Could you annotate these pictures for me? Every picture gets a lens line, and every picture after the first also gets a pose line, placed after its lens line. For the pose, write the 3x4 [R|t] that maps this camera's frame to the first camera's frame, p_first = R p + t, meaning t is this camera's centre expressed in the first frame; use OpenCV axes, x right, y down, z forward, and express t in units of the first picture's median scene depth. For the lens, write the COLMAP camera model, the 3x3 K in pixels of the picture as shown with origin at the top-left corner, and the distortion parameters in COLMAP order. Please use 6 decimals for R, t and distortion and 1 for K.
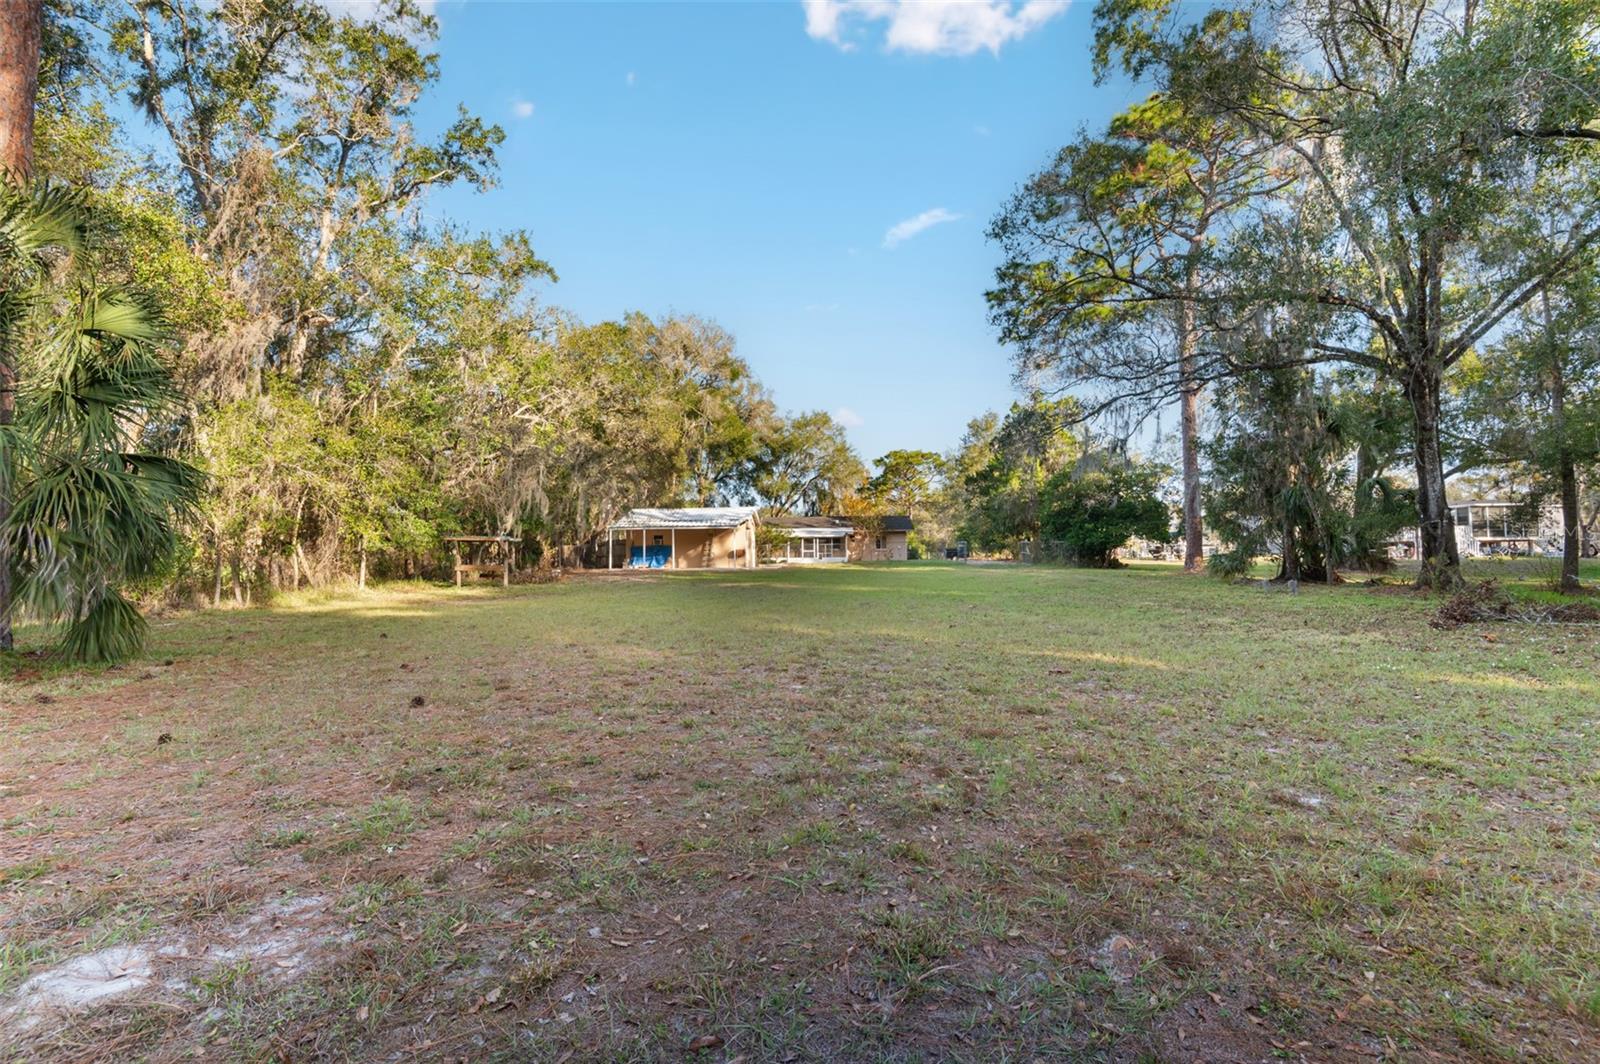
lens RADIAL K [[752.8, 0, 800.0], [0, 752.8, 532.0], [0, 0, 1]] dist [-0.018352, -0.000049]
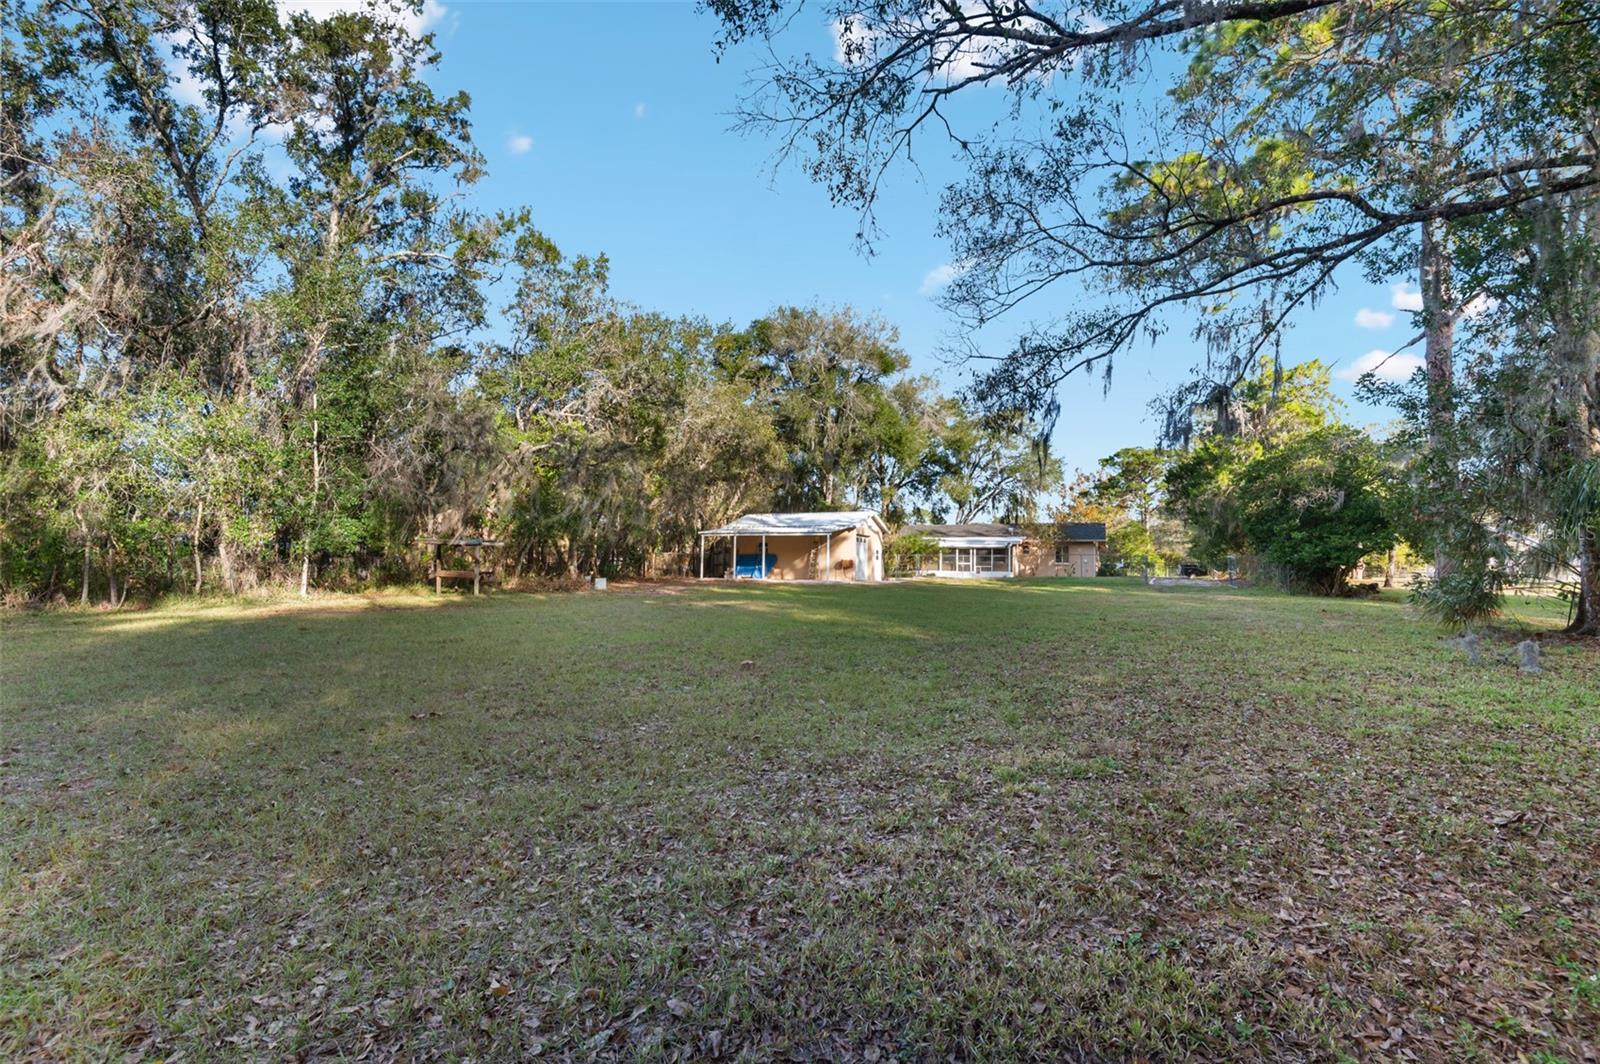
lens RADIAL K [[752.8, 0, 800.0], [0, 752.8, 532.0], [0, 0, 1]] dist [-0.018352, -0.000049]
pose [[0.936712, 0.004803, -0.350067, 0.160279], [-0.009673, 0.999879, -0.012165, 0.001768], [0.349966, 0.014782, 0.936646, 0.159041]]
